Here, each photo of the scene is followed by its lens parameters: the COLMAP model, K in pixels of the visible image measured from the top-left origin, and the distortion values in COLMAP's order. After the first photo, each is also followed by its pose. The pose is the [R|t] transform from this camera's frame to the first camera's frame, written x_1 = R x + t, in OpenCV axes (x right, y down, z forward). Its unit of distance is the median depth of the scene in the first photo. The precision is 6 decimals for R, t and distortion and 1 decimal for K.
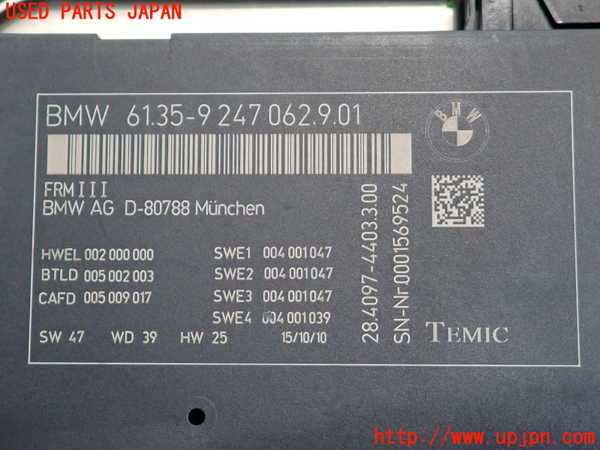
lens RADIAL K [[466.7, 0, 299.7], [0, 466.7, 225.2], [0, 0, 1]] dist [0.000891, 0.001869]
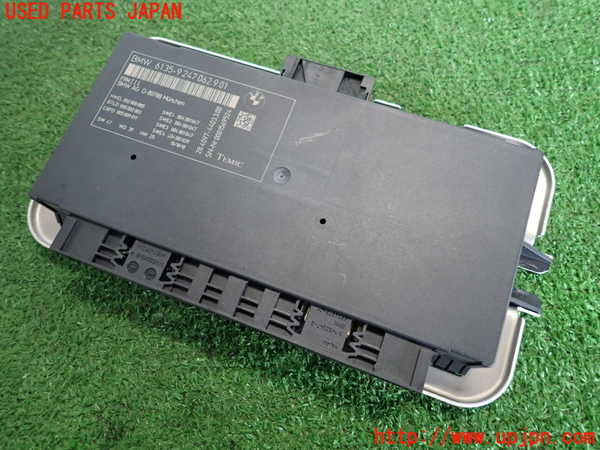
lens RADIAL K [[466.7, 0, 304.0], [0, 466.7, 226.9], [0, 0, 1]] dist [0.000891, 0.001869]
pose [[0.935394, 0.325488, -0.138189, 1.292150], [-0.349248, 0.911572, -0.216938, 1.047284], [0.055359, 0.251184, 0.966355, -1.609160]]
